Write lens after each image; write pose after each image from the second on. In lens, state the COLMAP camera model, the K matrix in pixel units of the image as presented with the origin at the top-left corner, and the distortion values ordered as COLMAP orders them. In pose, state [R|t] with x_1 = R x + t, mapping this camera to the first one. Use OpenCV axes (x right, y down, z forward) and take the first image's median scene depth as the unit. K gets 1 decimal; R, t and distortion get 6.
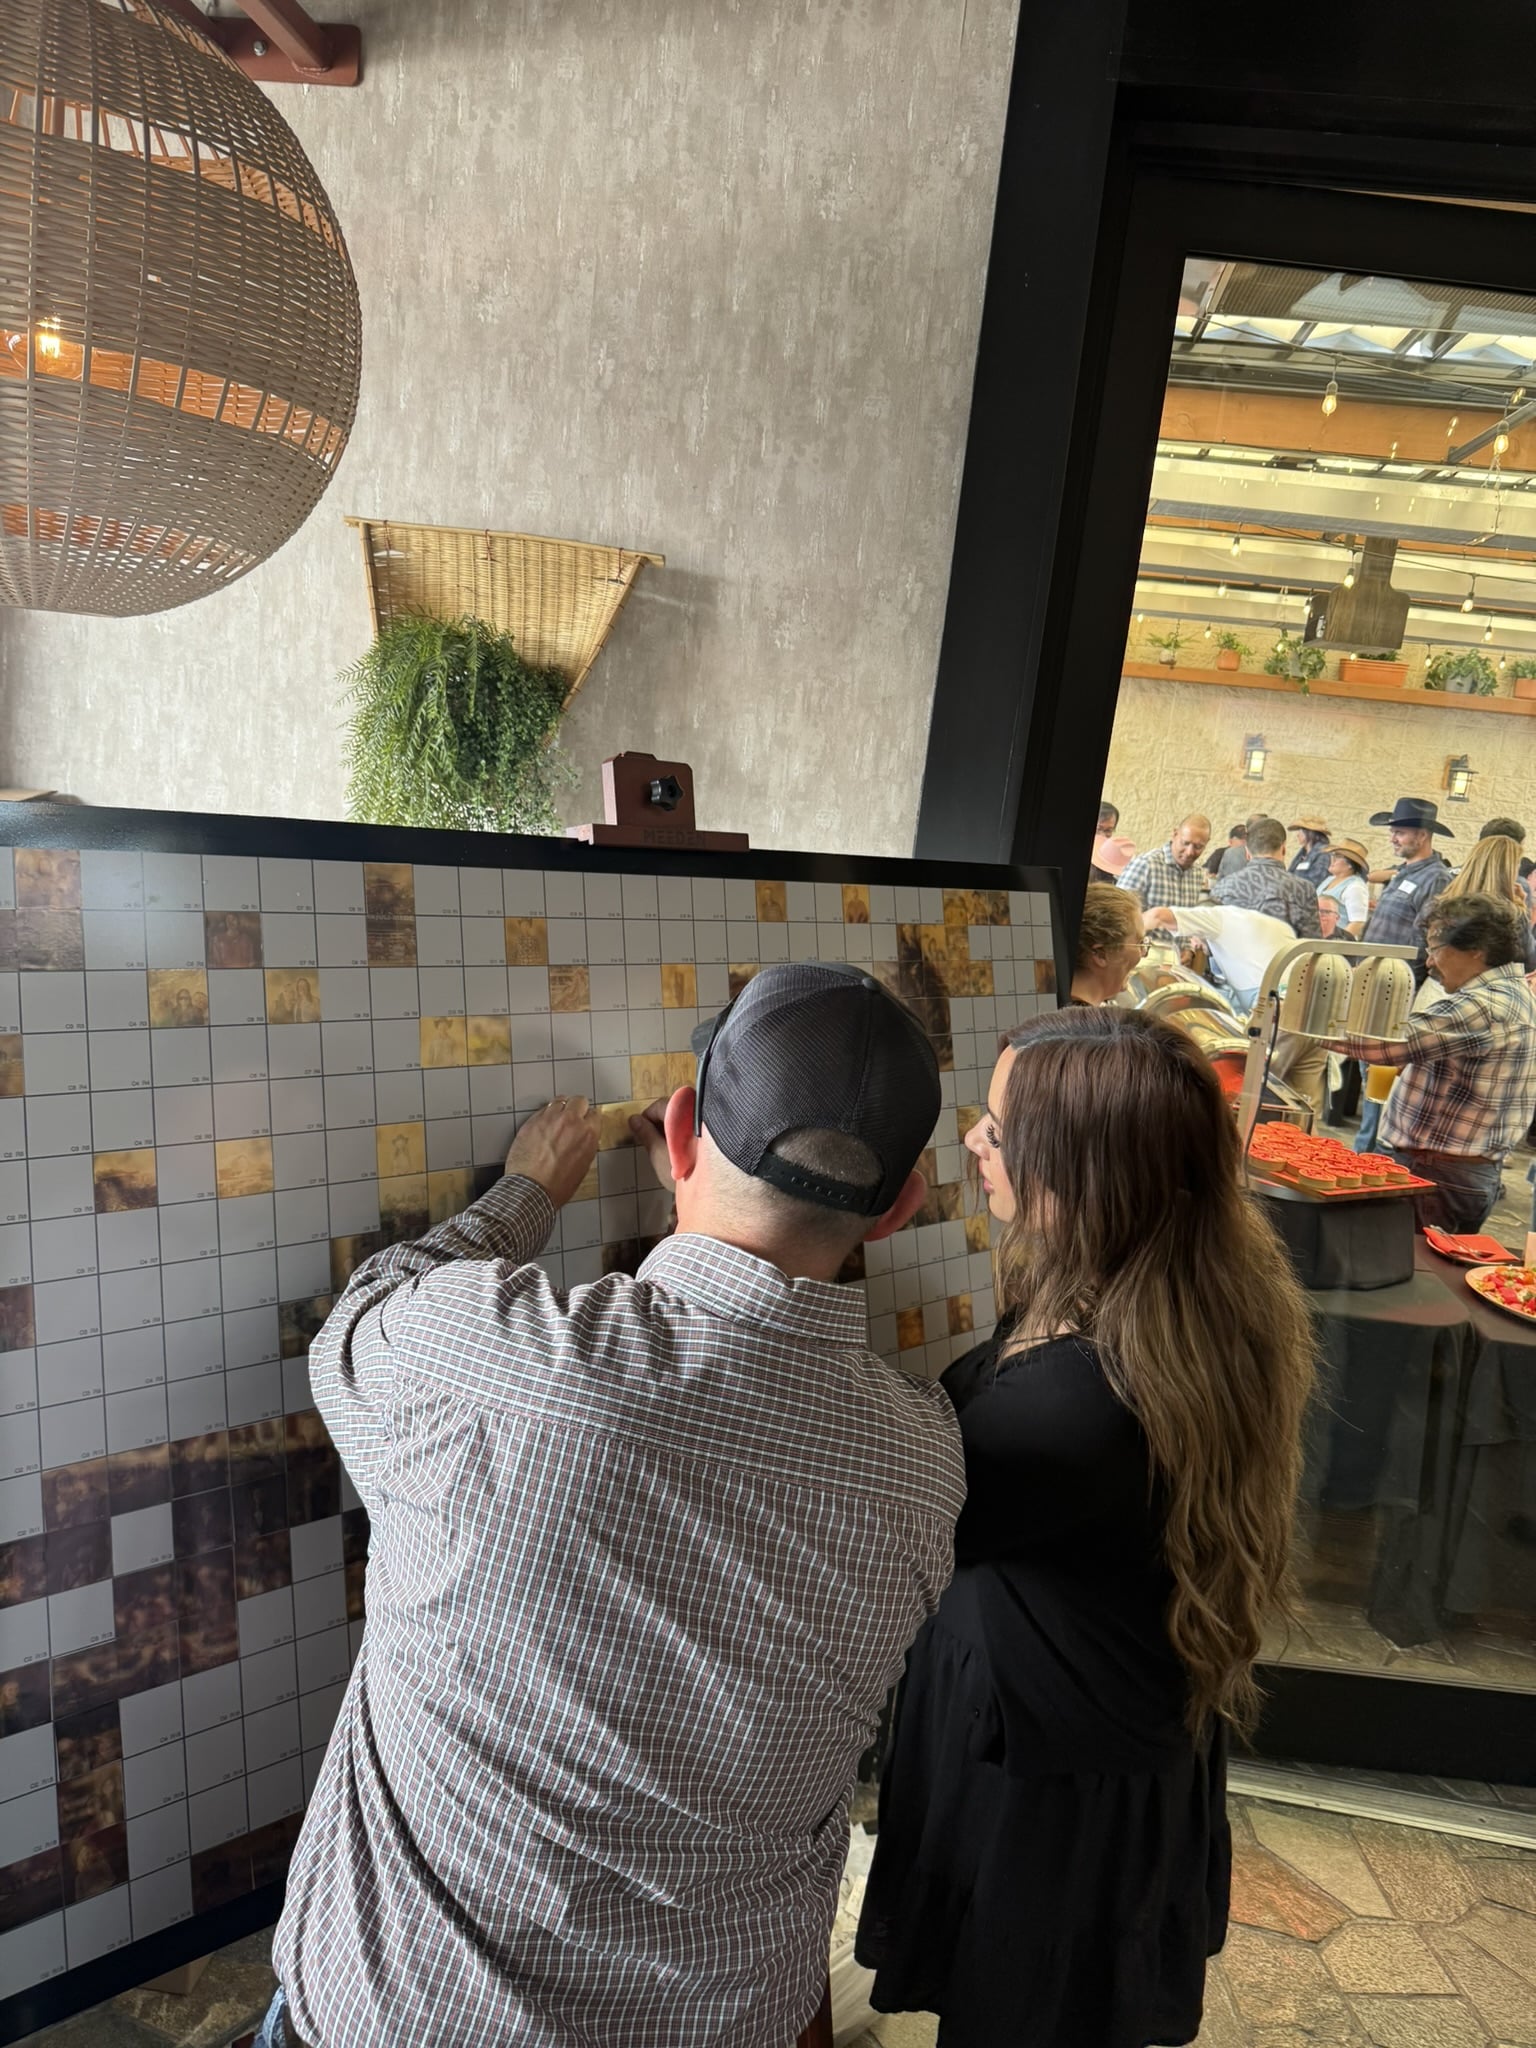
lens RADIAL K [[1447.0, 0, 773.6], [0, 1447.0, 1065.5], [0, 0, 1]] dist [0.009500, -0.030325]
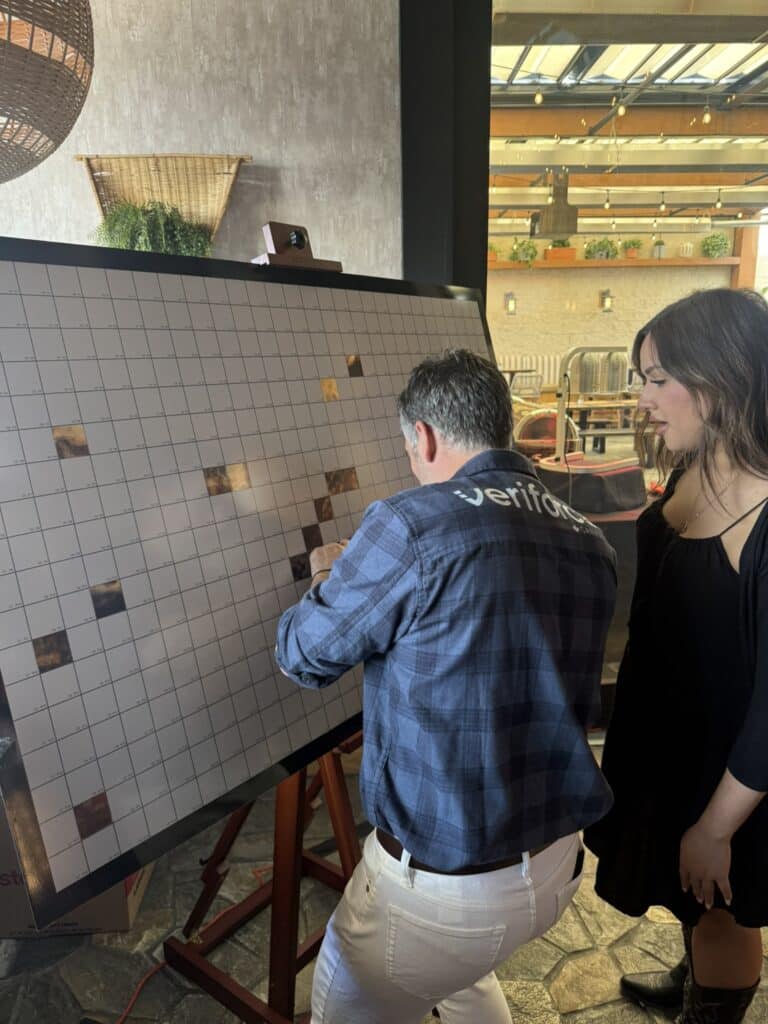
lens RADIAL K [[726.3, 0, 386.8], [0, 726.3, 535.7], [0, 0, 1]] dist [-0.027361, 0.004044]
pose [[0.979472, -0.158503, 0.124546, -0.099762], [0.151319, 0.986331, 0.065222, 0.105526], [-0.133182, -0.045037, 0.990068, 0.017128]]
